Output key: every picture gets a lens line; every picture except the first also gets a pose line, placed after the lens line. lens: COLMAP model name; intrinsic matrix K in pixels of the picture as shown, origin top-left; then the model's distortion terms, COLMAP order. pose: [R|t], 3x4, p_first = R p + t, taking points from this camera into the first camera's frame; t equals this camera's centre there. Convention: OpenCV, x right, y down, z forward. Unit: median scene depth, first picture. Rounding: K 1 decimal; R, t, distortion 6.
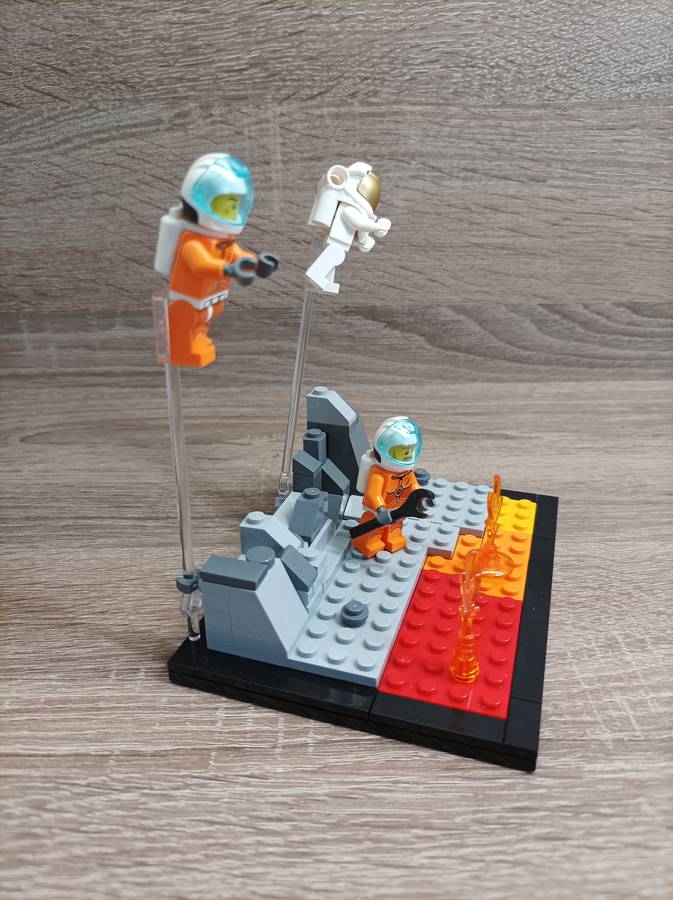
lens RADIAL K [[698.5, 0, 336.5], [0, 698.5, 450.0], [0, 0, 1]] dist [-0.030027, 0.008872]
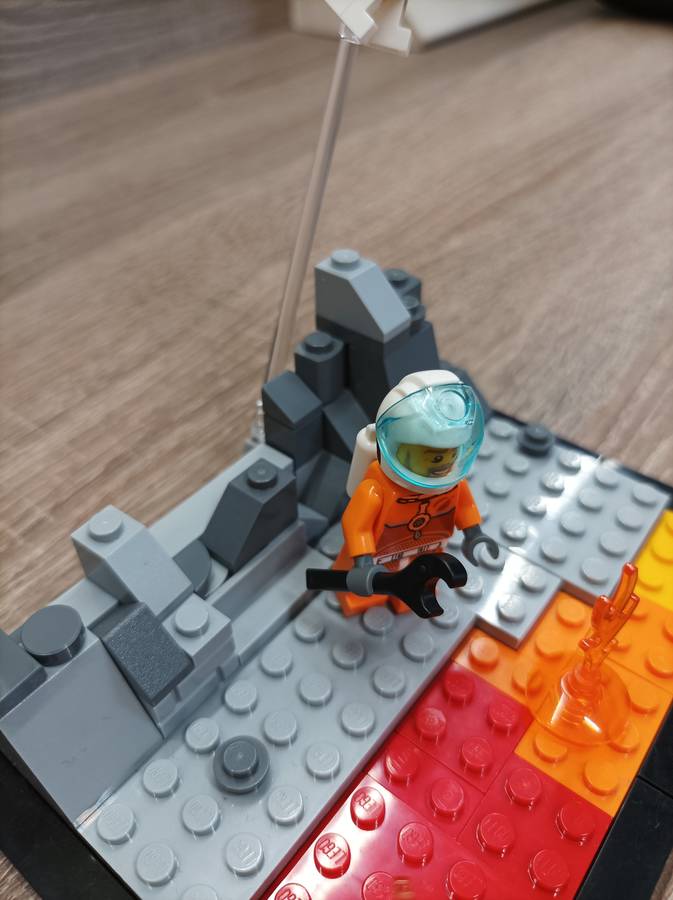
lens RADIAL K [[698.5, 0, 336.5], [0, 698.5, 450.0], [0, 0, 1]] dist [-0.030027, 0.008872]
pose [[0.612302, -0.529953, 0.586717, -0.141987], [0.333428, 0.845960, 0.416146, 0.048892], [-0.716877, -0.059180, 0.694684, 0.051263]]
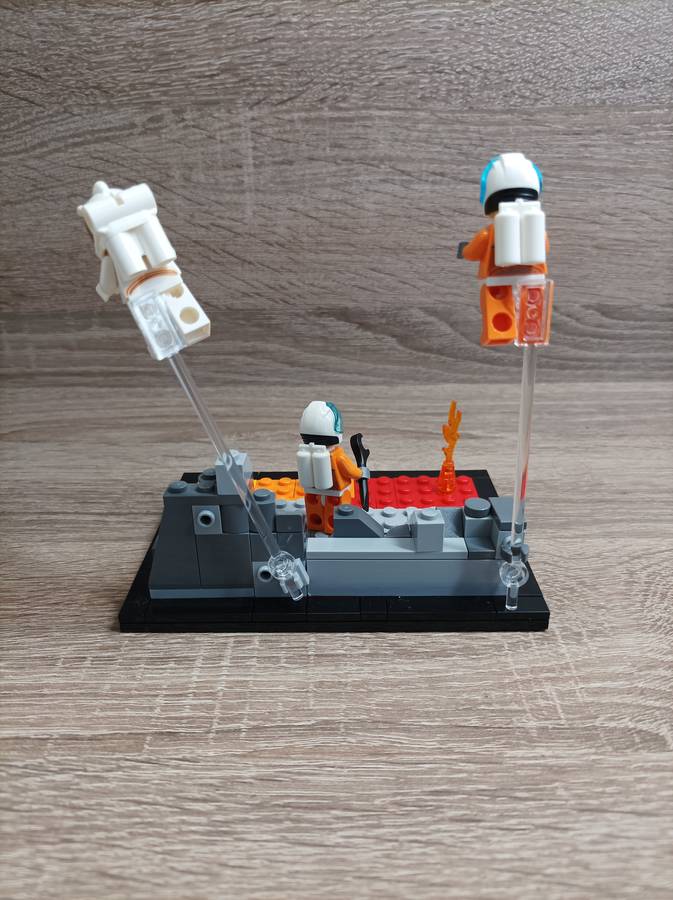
lens RADIAL K [[698.5, 0, 336.5], [0, 698.5, 450.0], [0, 0, 1]] dist [-0.030027, 0.008872]
pose [[0.999988, 0.003997, -0.002749, 0.049758], [-0.004008, 0.999983, -0.004118, 0.005716], [0.002732, 0.004129, 0.999988, -0.016159]]
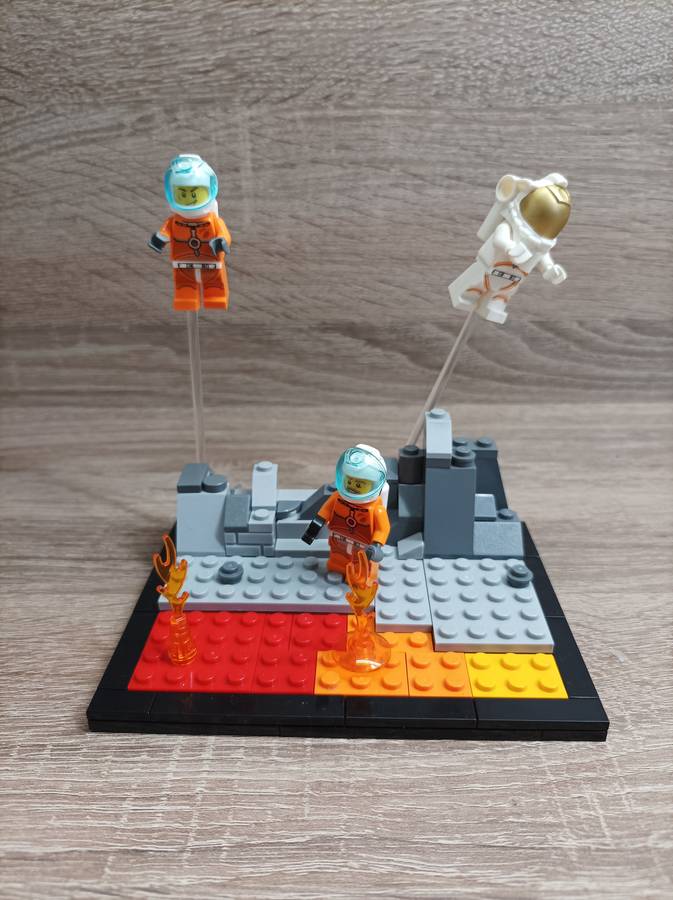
lens RADIAL K [[706.4, 0, 336.5], [0, 706.4, 450.0], [0, 0, 1]] dist [-0.036386, 0.013110]
pose [[0.999860, 0.006486, -0.015420, 0.054518], [-0.006619, 0.999941, -0.008607, -0.031151], [0.015363, 0.008707, 0.999844, 0.064131]]
